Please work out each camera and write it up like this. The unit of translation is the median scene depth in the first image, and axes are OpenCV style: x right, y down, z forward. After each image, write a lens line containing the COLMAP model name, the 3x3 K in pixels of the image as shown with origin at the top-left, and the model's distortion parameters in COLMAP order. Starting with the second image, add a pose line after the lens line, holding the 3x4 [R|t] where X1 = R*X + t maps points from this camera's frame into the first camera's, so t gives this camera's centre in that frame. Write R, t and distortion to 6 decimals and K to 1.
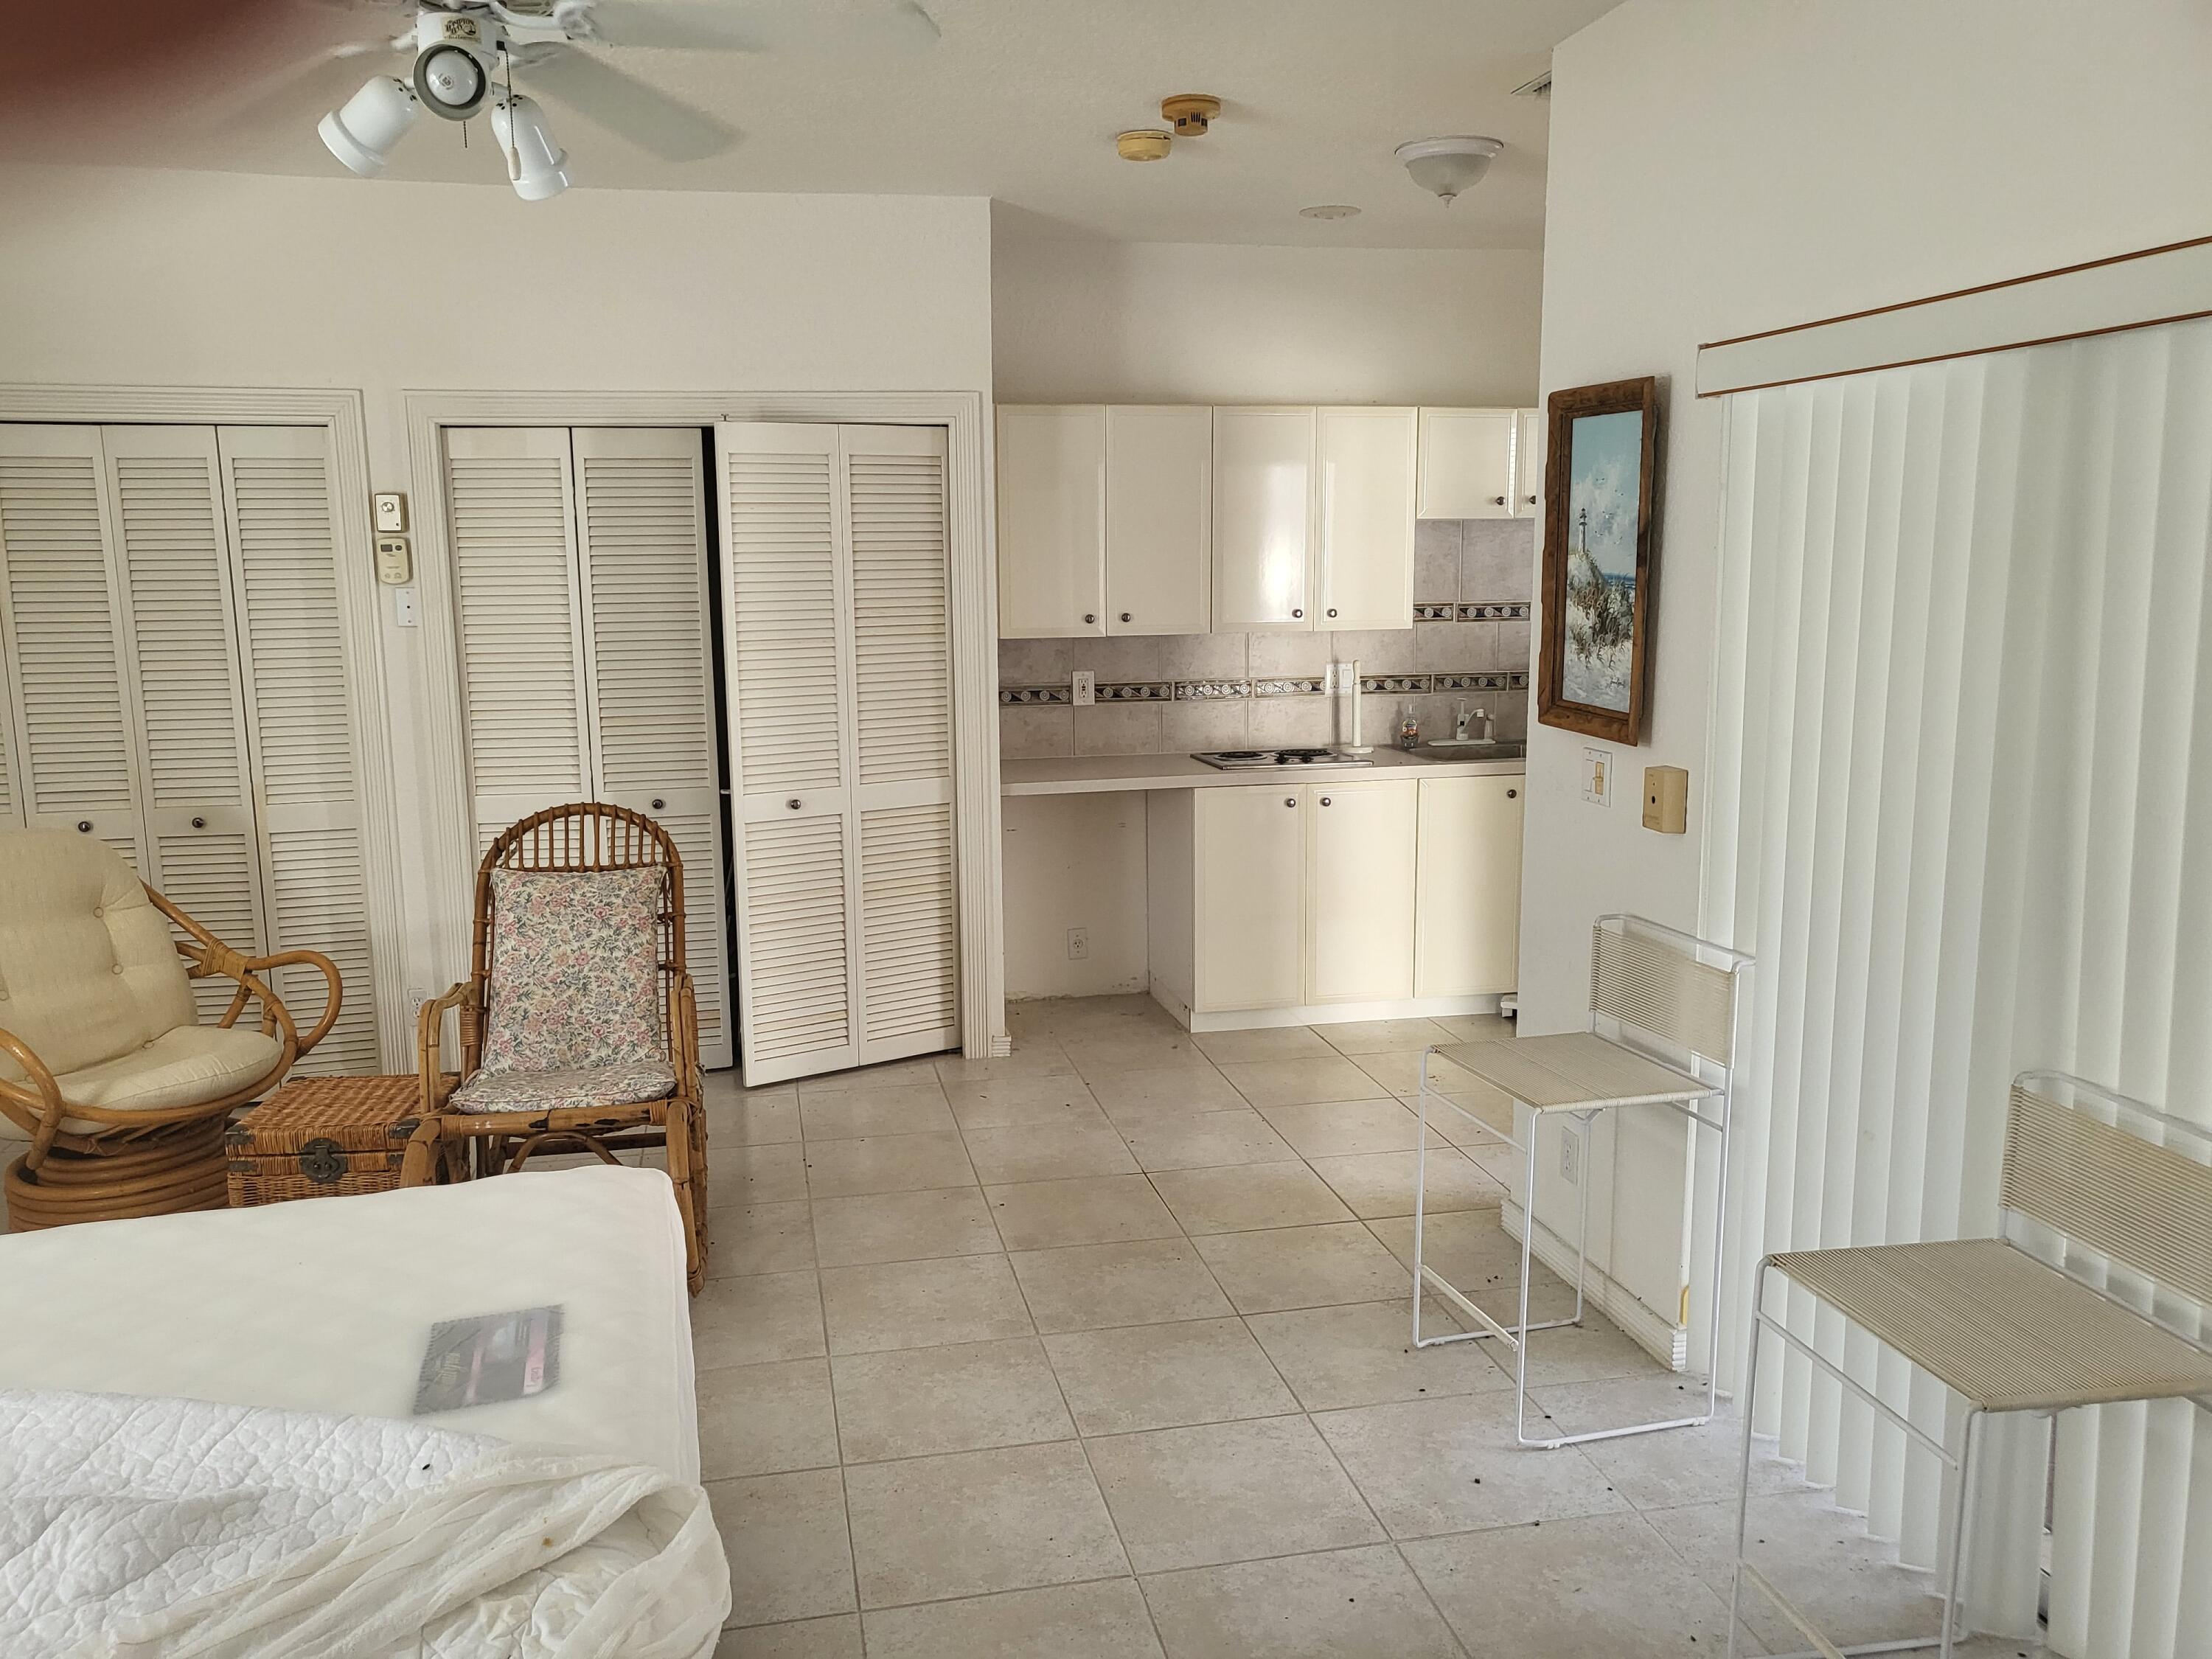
lens RADIAL K [[1677.8, 0, 1103.3], [0, 1677.8, 832.5], [0, 0, 1]] dist [0.032842, 0.001224]
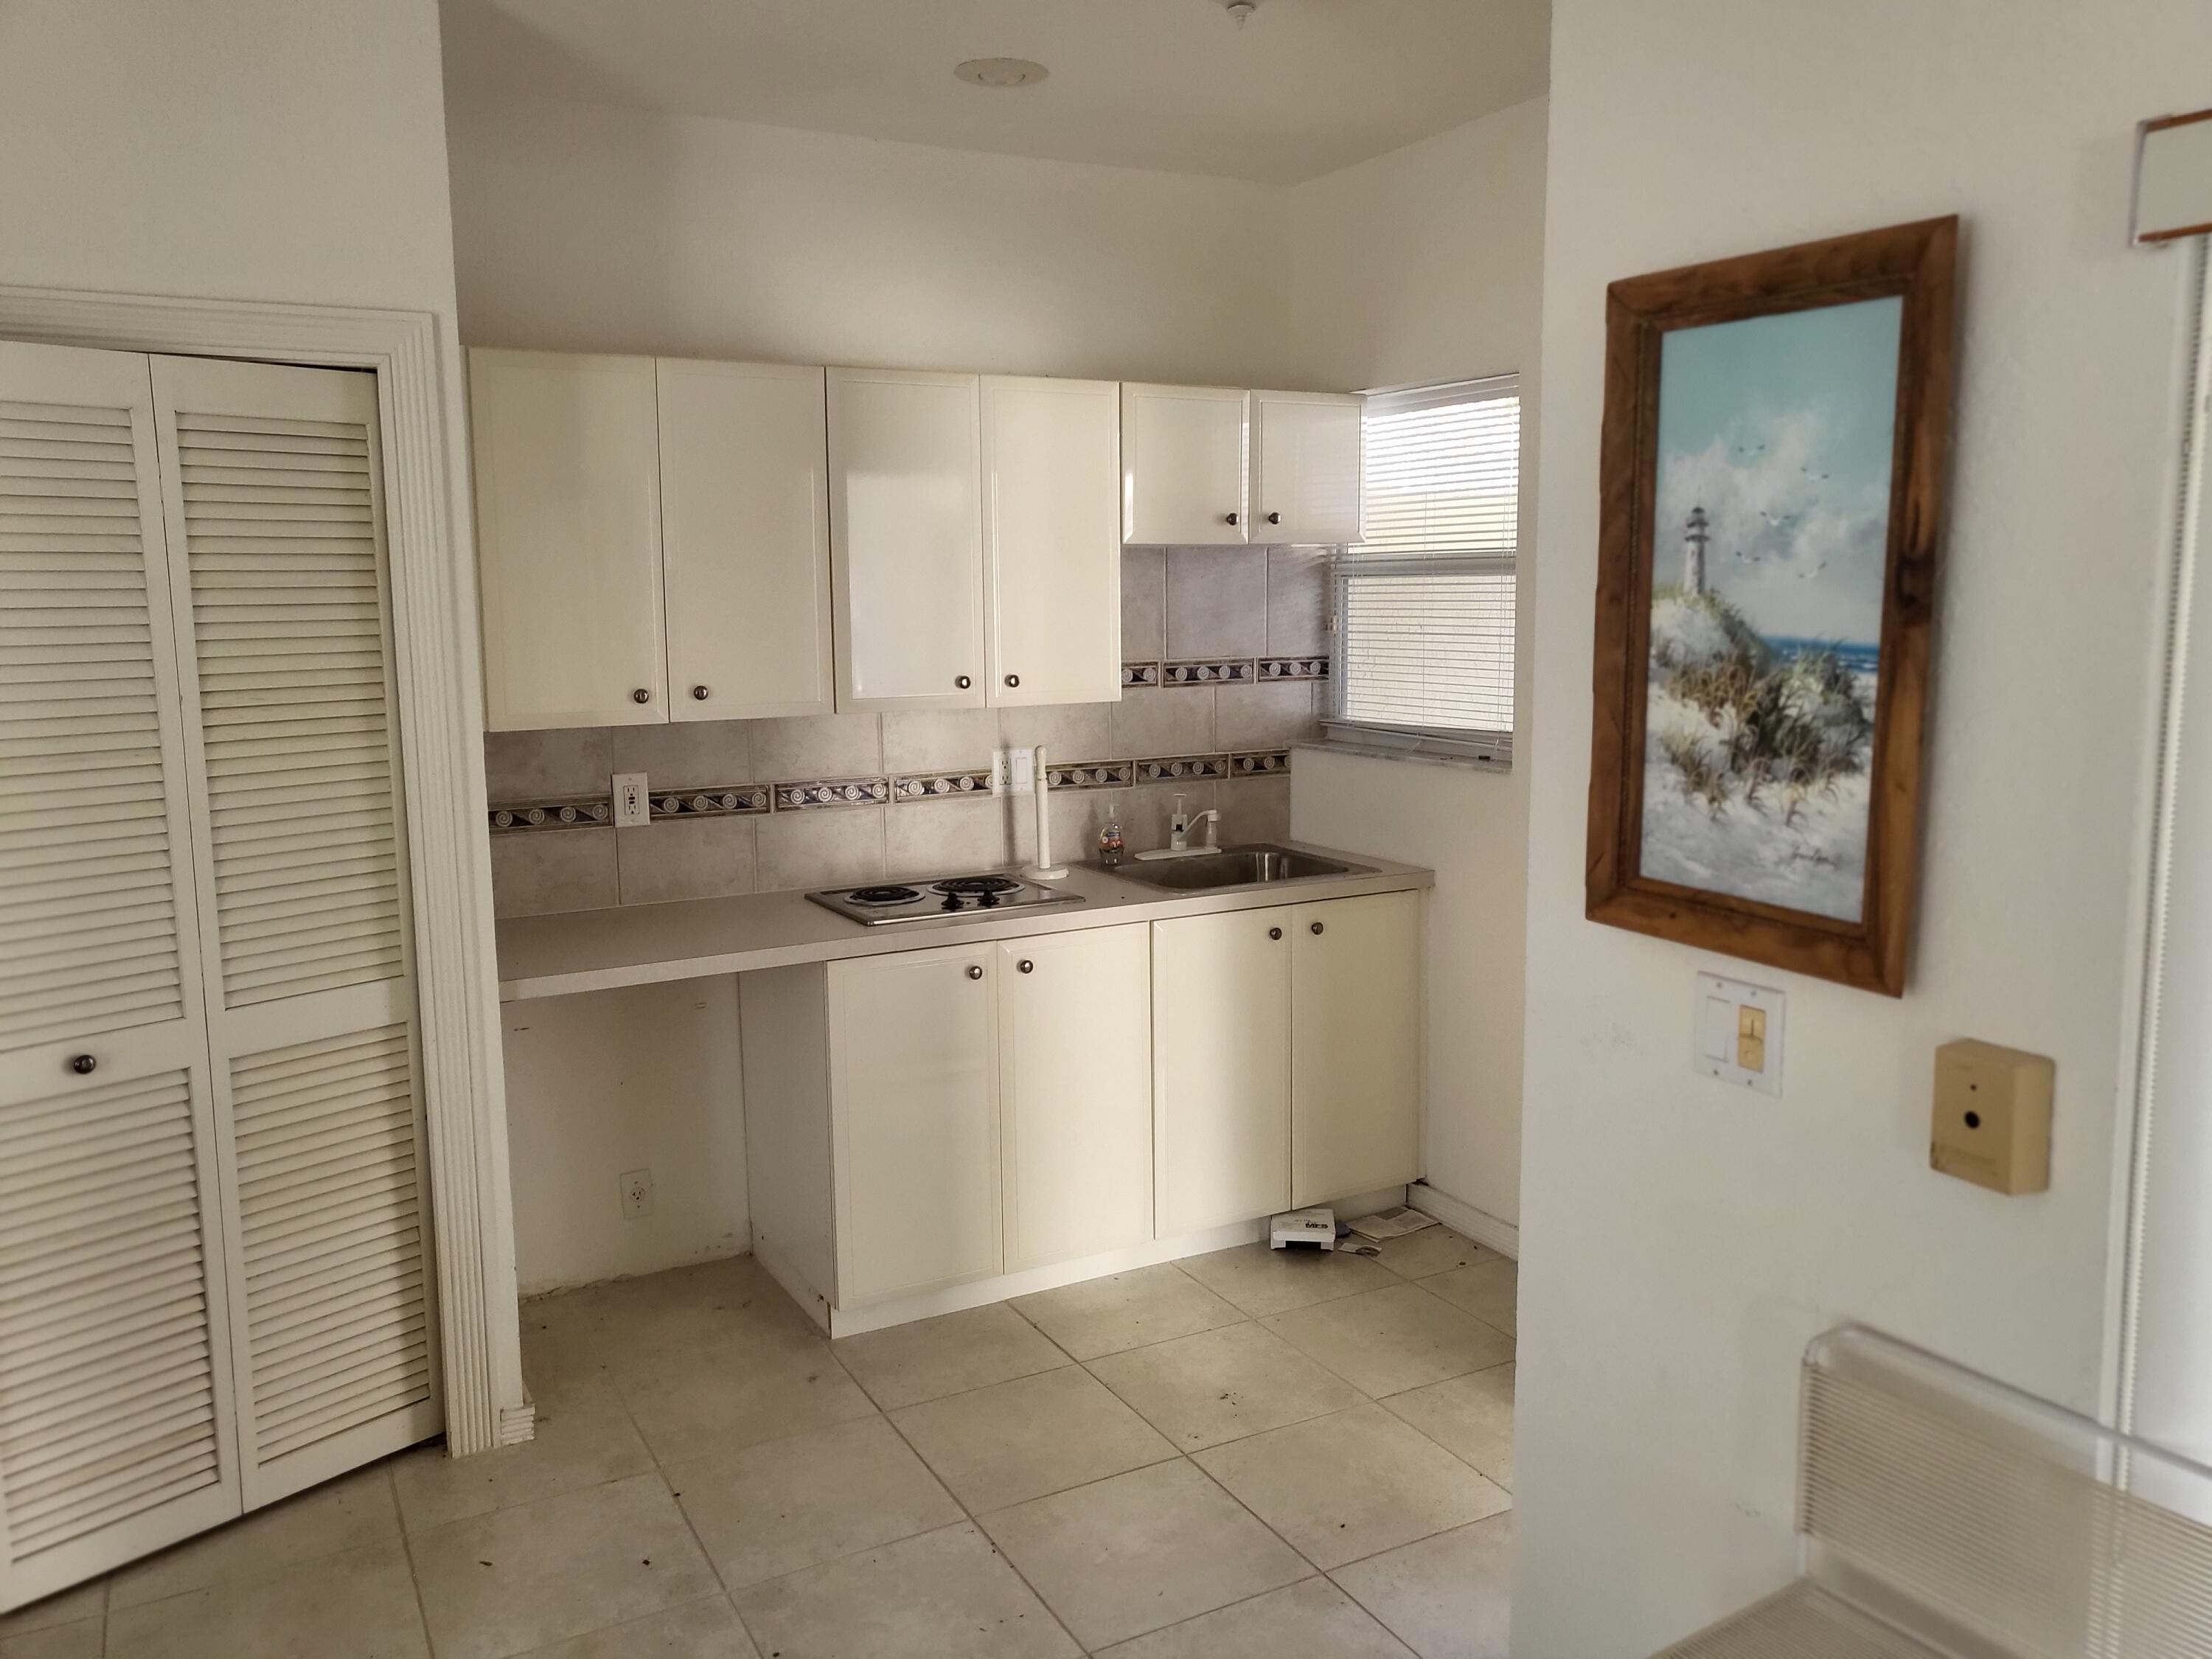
lens RADIAL K [[1677.8, 0, 1112.0], [0, 1677.8, 826.4], [0, 0, 1]] dist [0.032842, 0.001224]
pose [[0.958423, -0.039925, 0.282544, -0.019894], [0.046838, 0.998745, -0.017753, -0.061750], [-0.281480, 0.030248, 0.959090, 0.363643]]
